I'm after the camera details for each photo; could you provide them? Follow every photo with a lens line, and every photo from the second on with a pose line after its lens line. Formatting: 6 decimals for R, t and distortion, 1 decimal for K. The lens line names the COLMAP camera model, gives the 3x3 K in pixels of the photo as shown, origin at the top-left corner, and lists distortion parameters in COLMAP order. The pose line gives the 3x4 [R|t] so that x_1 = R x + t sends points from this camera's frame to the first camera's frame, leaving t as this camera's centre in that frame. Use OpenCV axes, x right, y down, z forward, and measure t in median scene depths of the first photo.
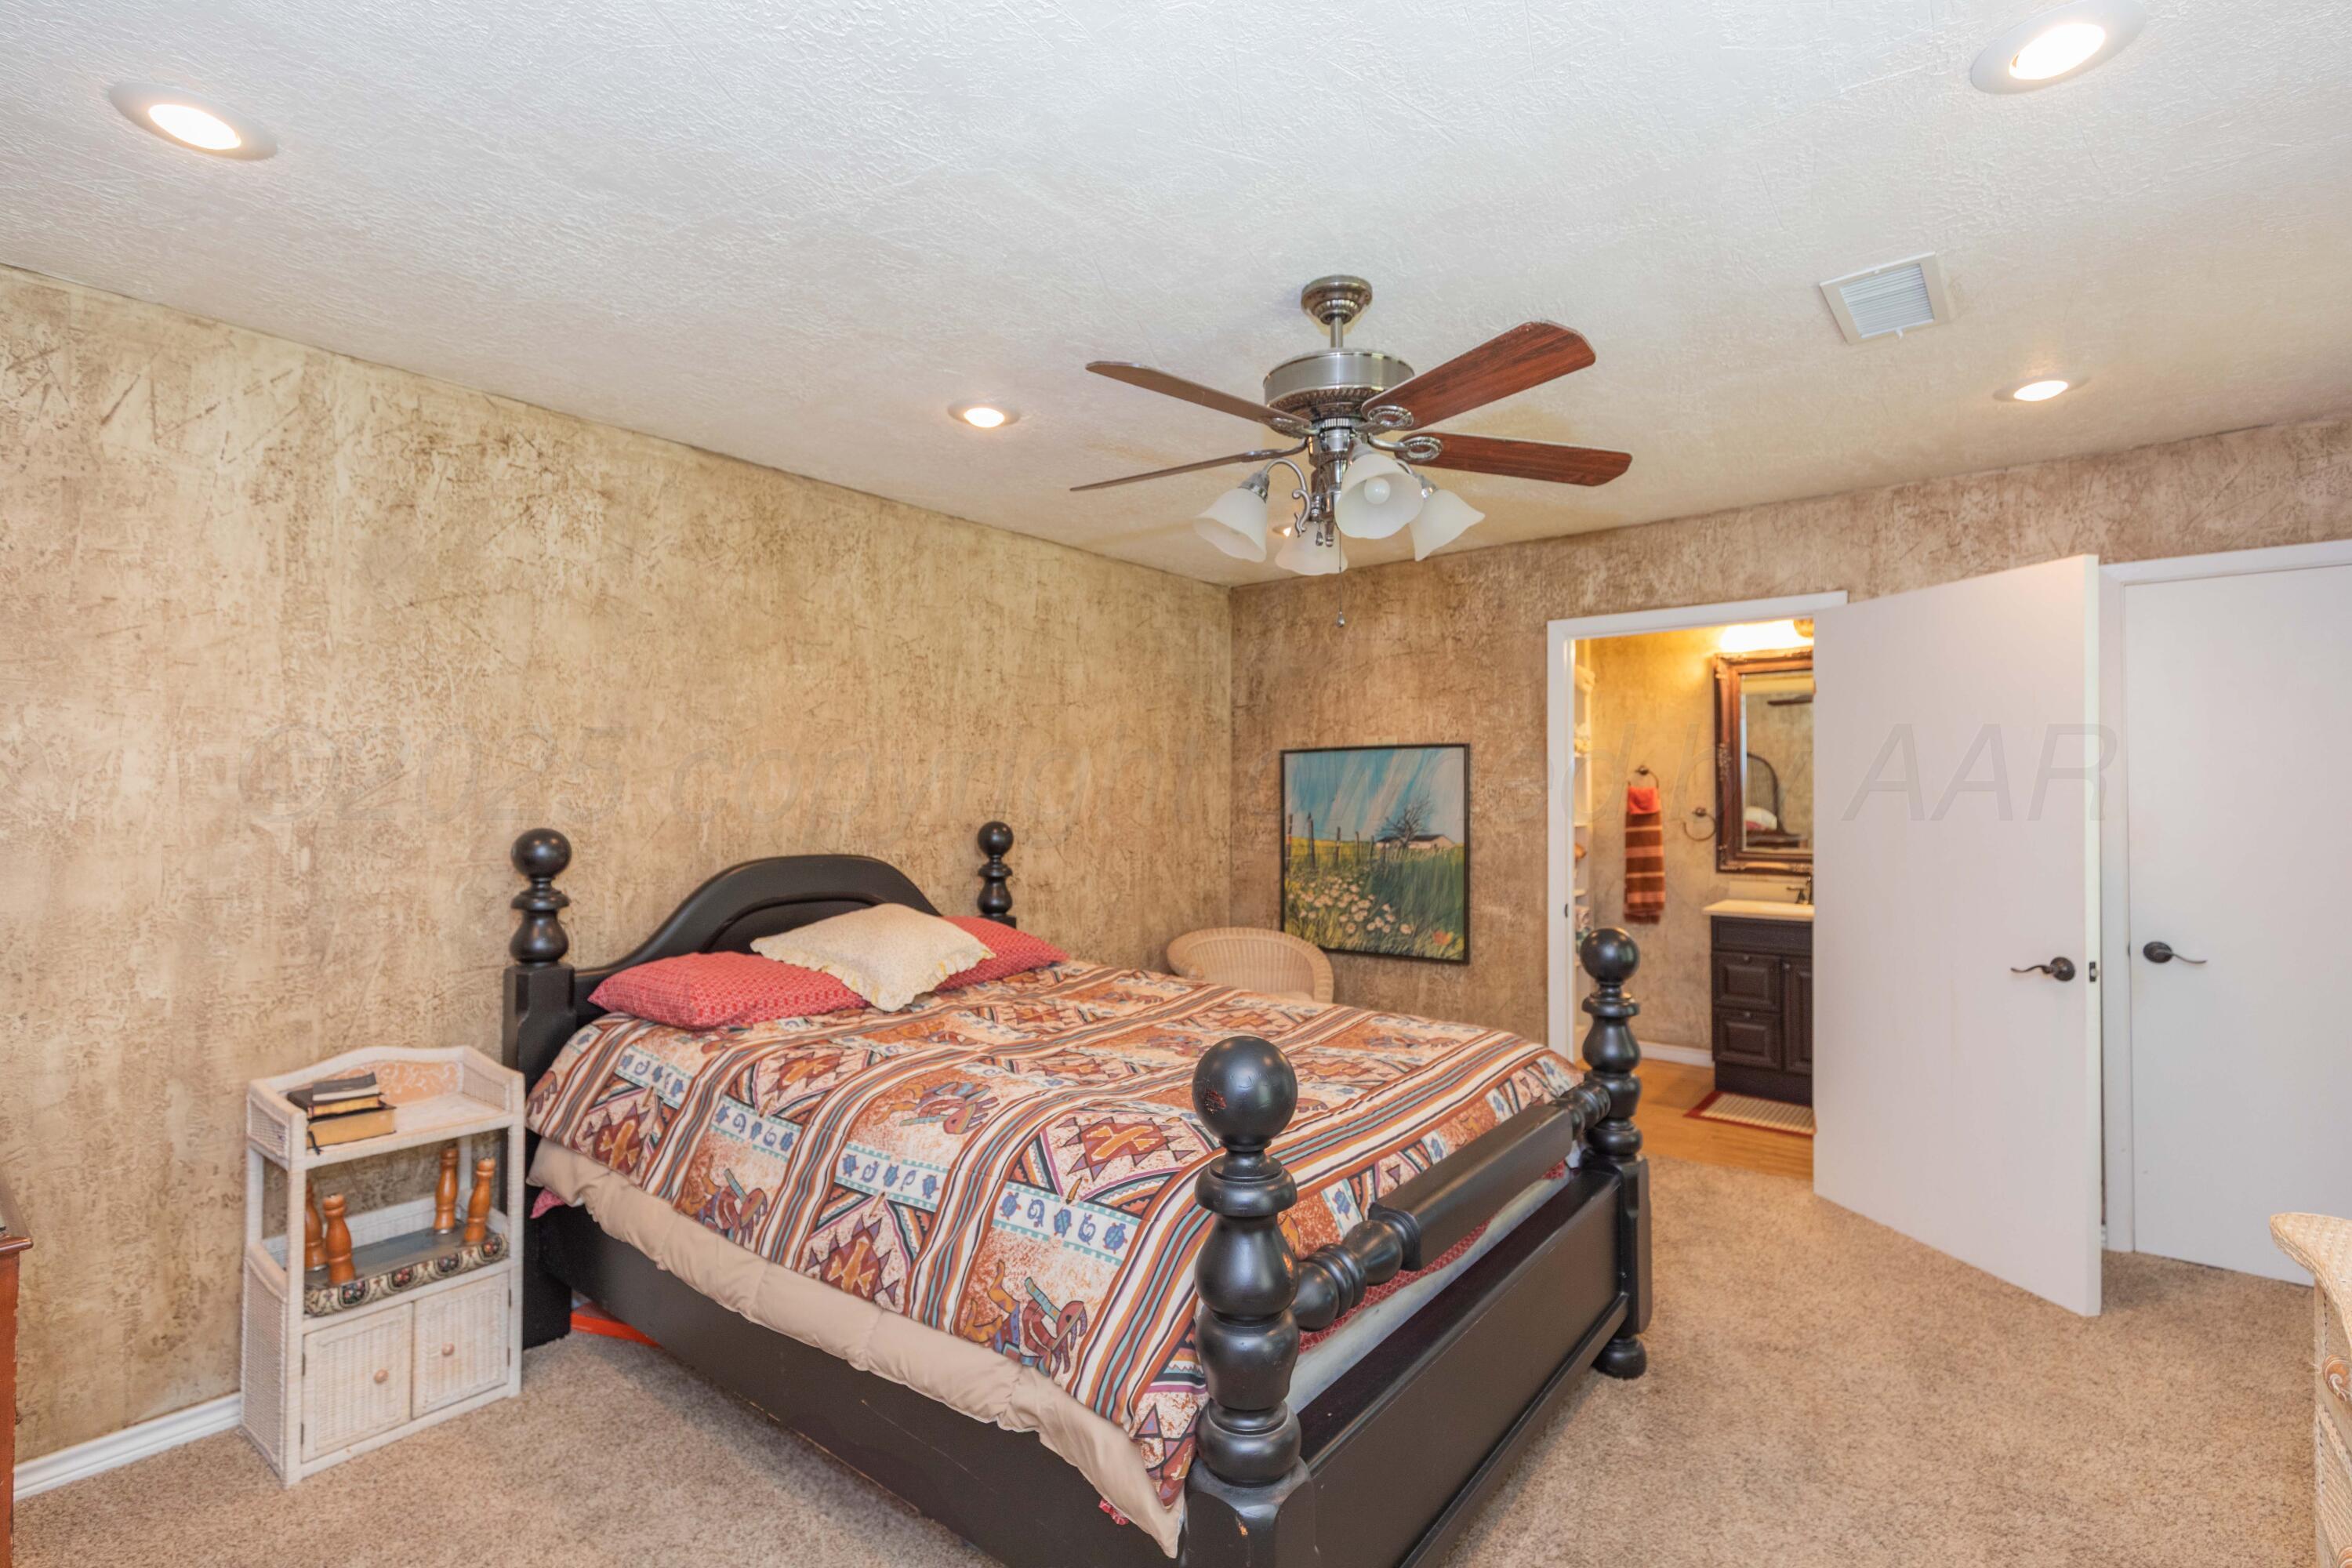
lens RADIAL K [[1083.3, 0, 1196.2], [0, 1083.3, 777.6], [0, 0, 1]] dist [-0.001234, 0.004770]
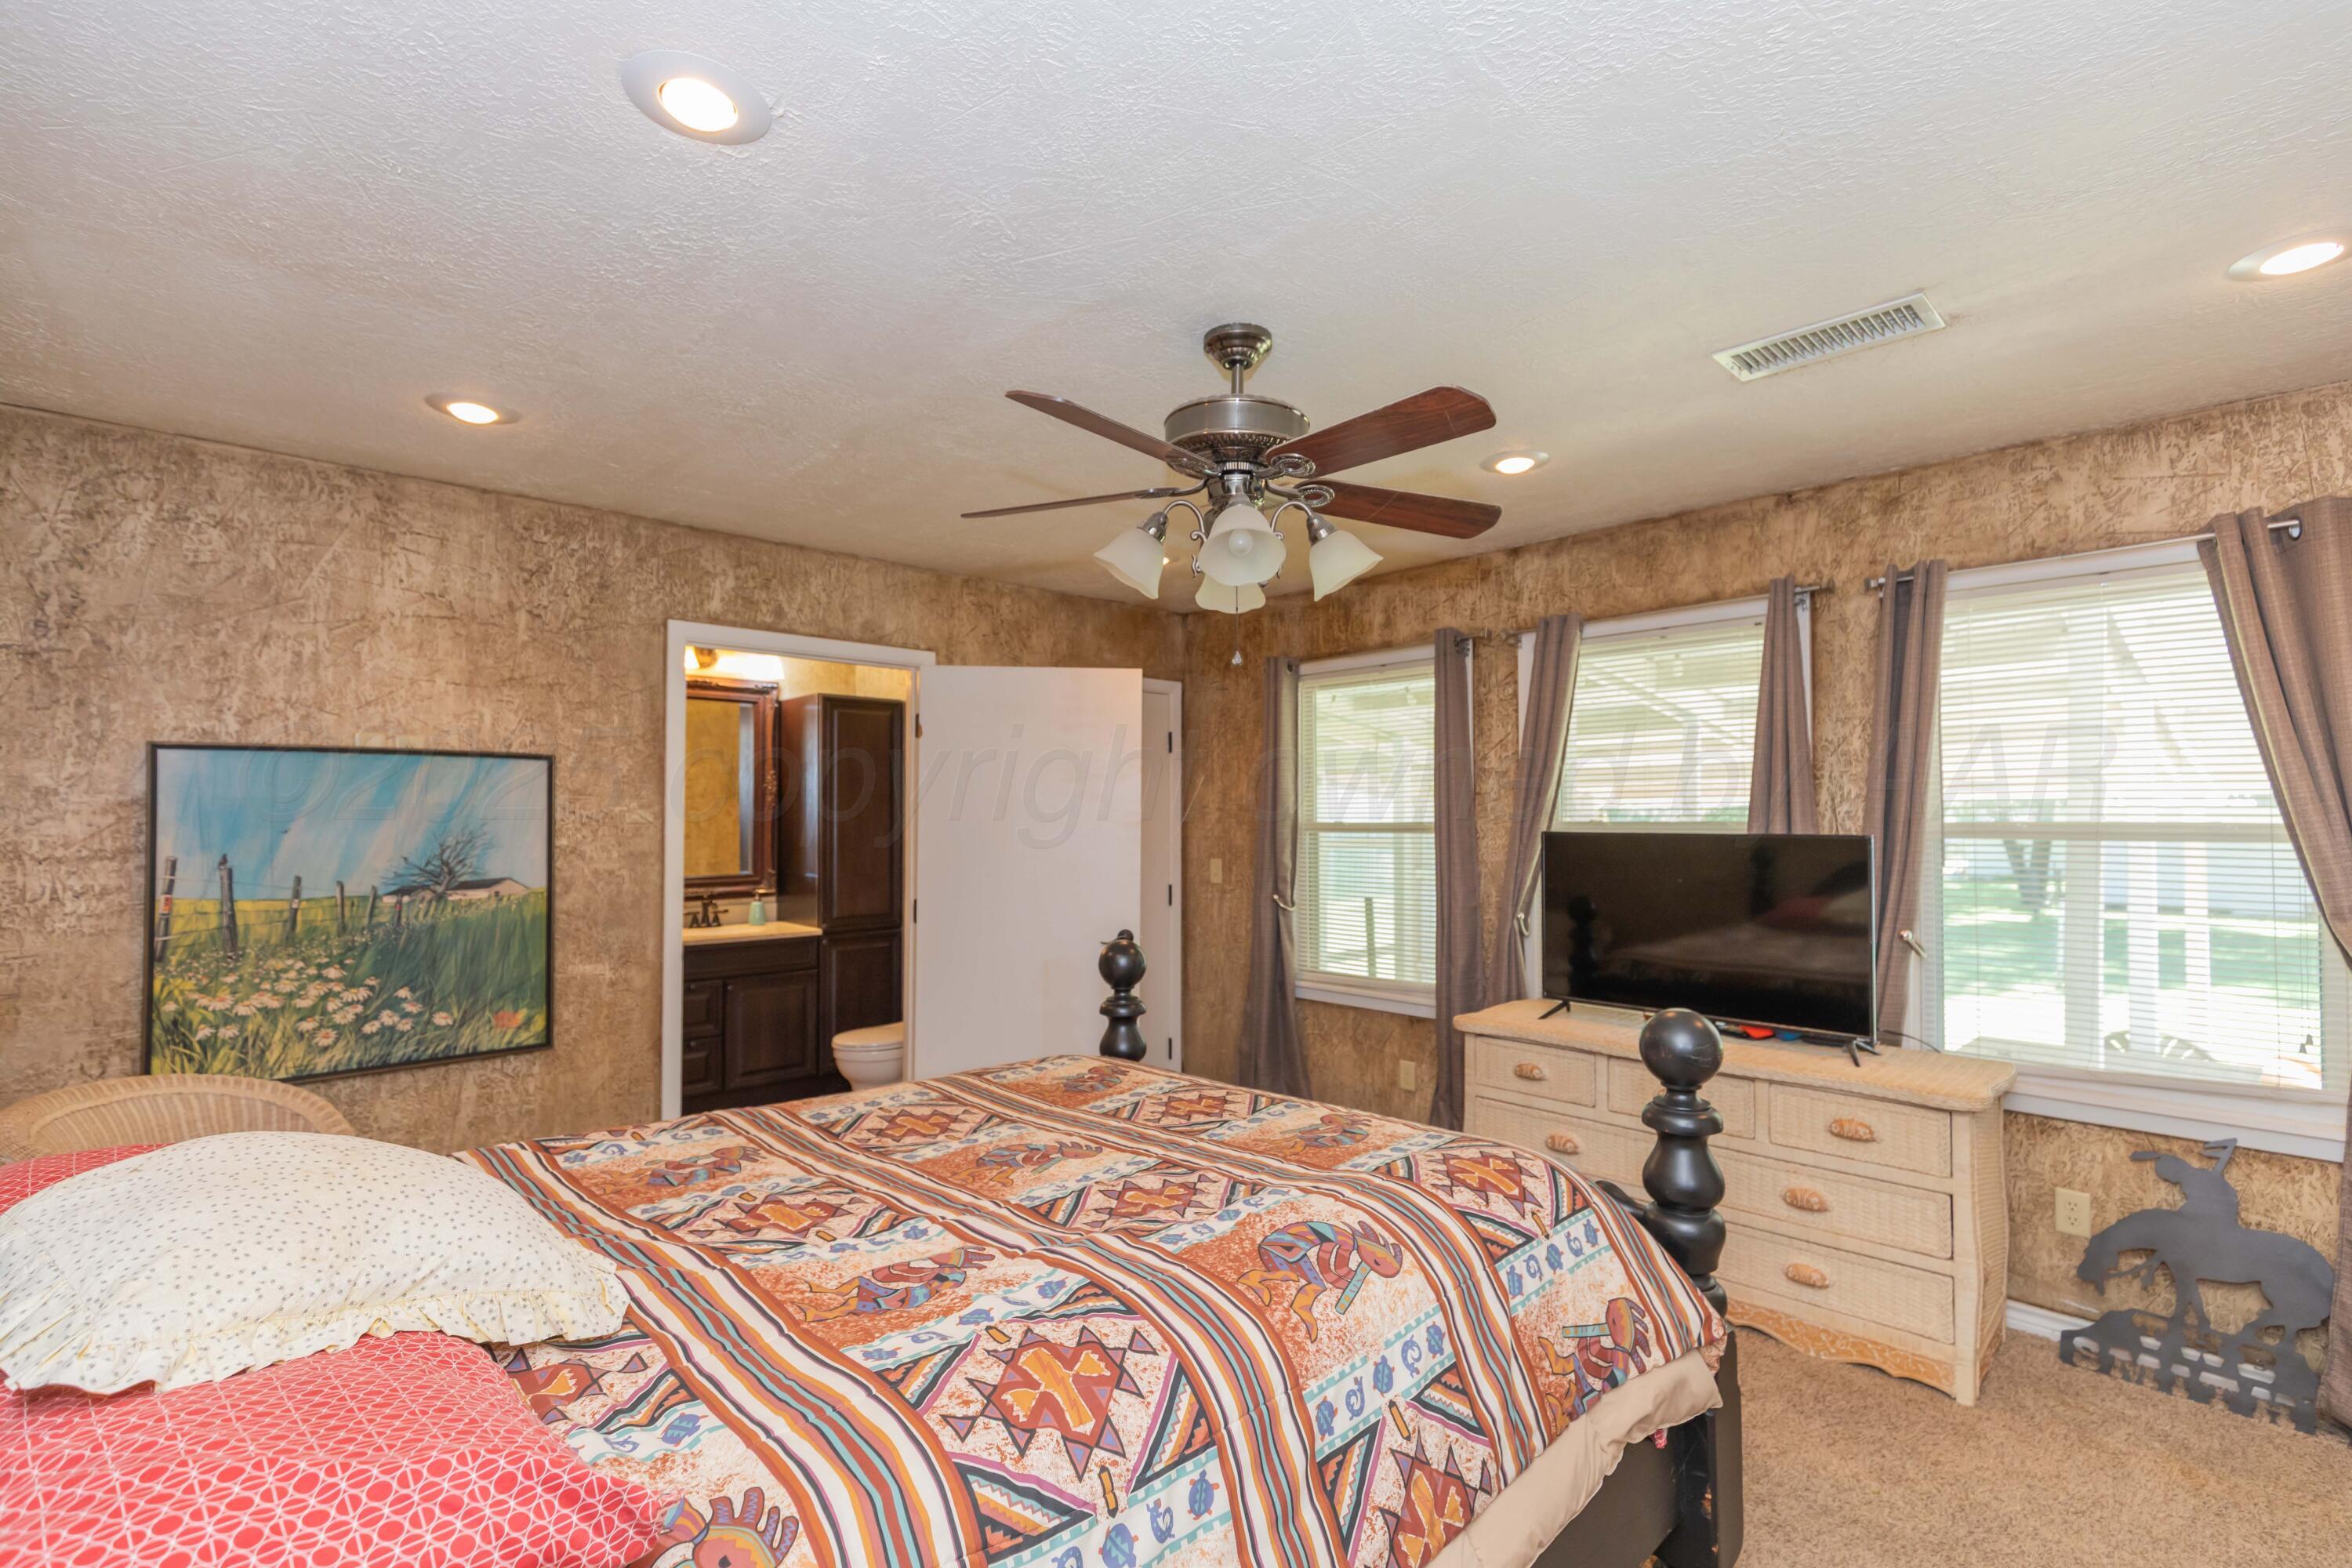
lens RADIAL K [[1083.3, 0, 1196.2], [0, 1083.3, 777.6], [0, 0, 1]] dist [-0.001234, 0.004770]
pose [[0.121398, 0.035120, 0.991982, -0.447353], [-0.019717, 0.999262, -0.032965, 0.000444], [-0.992408, -0.015557, 0.122001, 0.458164]]
